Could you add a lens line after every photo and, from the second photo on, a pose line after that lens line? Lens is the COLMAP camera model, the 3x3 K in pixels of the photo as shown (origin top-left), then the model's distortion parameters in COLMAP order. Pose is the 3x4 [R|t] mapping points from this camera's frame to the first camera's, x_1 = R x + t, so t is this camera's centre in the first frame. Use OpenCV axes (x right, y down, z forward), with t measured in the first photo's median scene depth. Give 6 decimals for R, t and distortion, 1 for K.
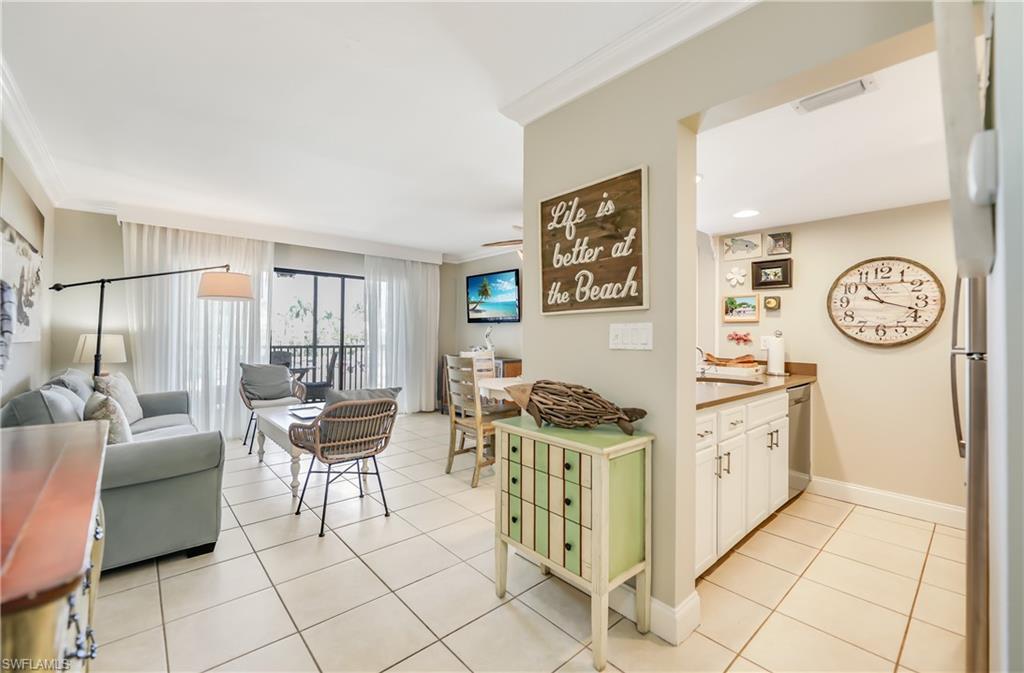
lens RADIAL K [[421.5, 0, 515.2], [0, 421.5, 329.9], [0, 0, 1]] dist [-0.001132, -0.000859]
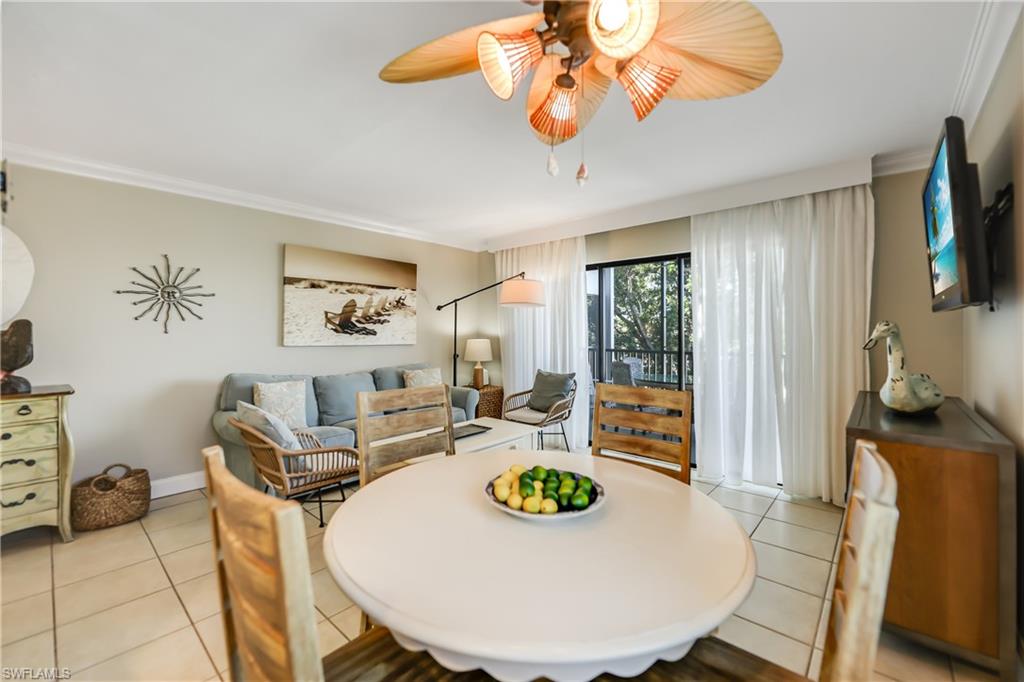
lens RADIAL K [[423.0, 0, 515.9], [0, 423.0, 329.1], [0, 0, 1]] dist [-0.001562, -0.000348]
pose [[0.097721, -0.014890, -0.995102, 0.403651], [0.013133, 0.999820, -0.013671, -0.002328], [0.995127, -0.011733, 0.097899, 1.055487]]
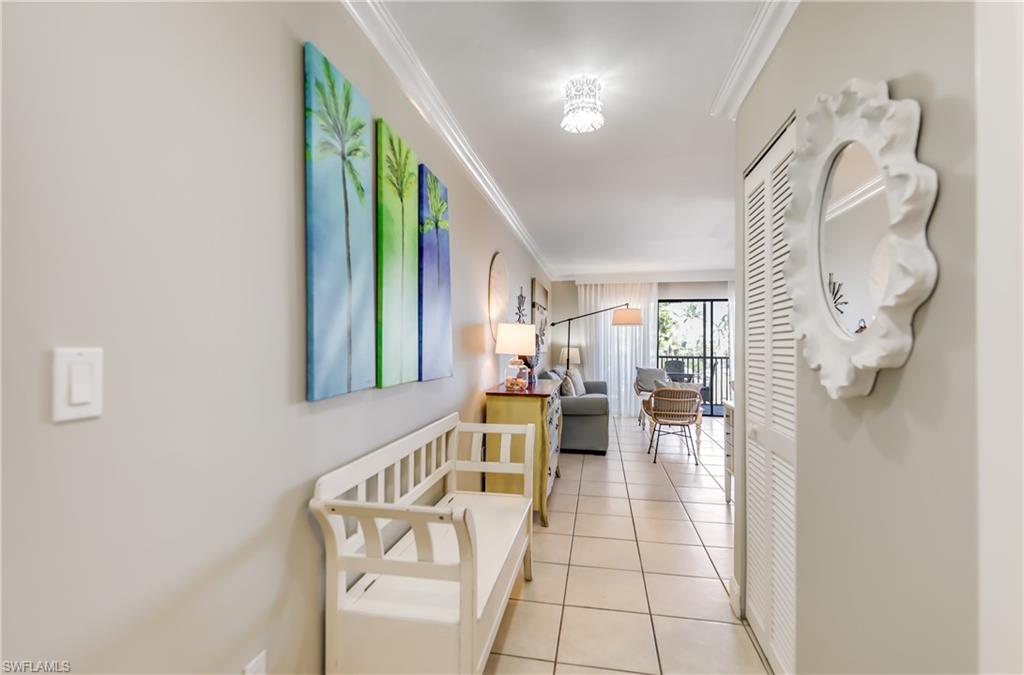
lens RADIAL K [[480.7, 0, 499.5], [0, 480.7, 338.1], [0, 0, 1]] dist [0.000235, -0.000017]
pose [[0.580850, -0.015020, -0.813872, 0.591838], [0.011581, 0.999881, -0.010188, -0.015454], [0.813928, -0.003508, 0.580955, -0.509152]]
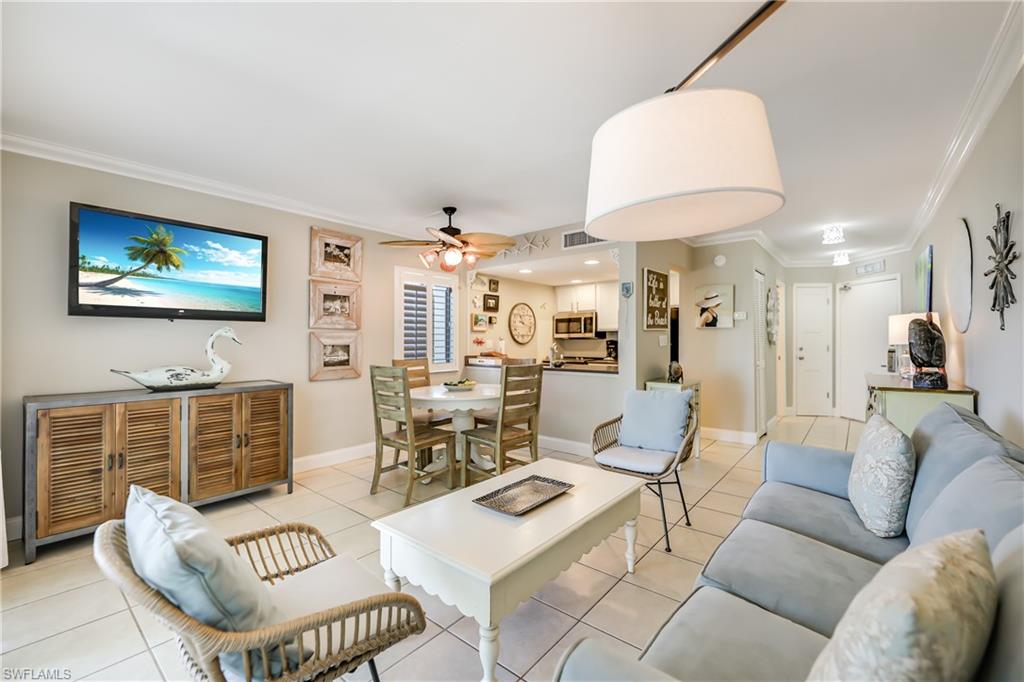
lens RADIAL K [[406.9, 0, 514.7], [0, 406.9, 338.9], [0, 0, 1]] dist [0.016058, 0.000006]
pose [[-0.123614, -0.006562, 0.992309, -1.012493], [-0.010027, 0.999935, 0.005363, 0.000039], [-0.992280, -0.009287, -0.123672, 1.107317]]
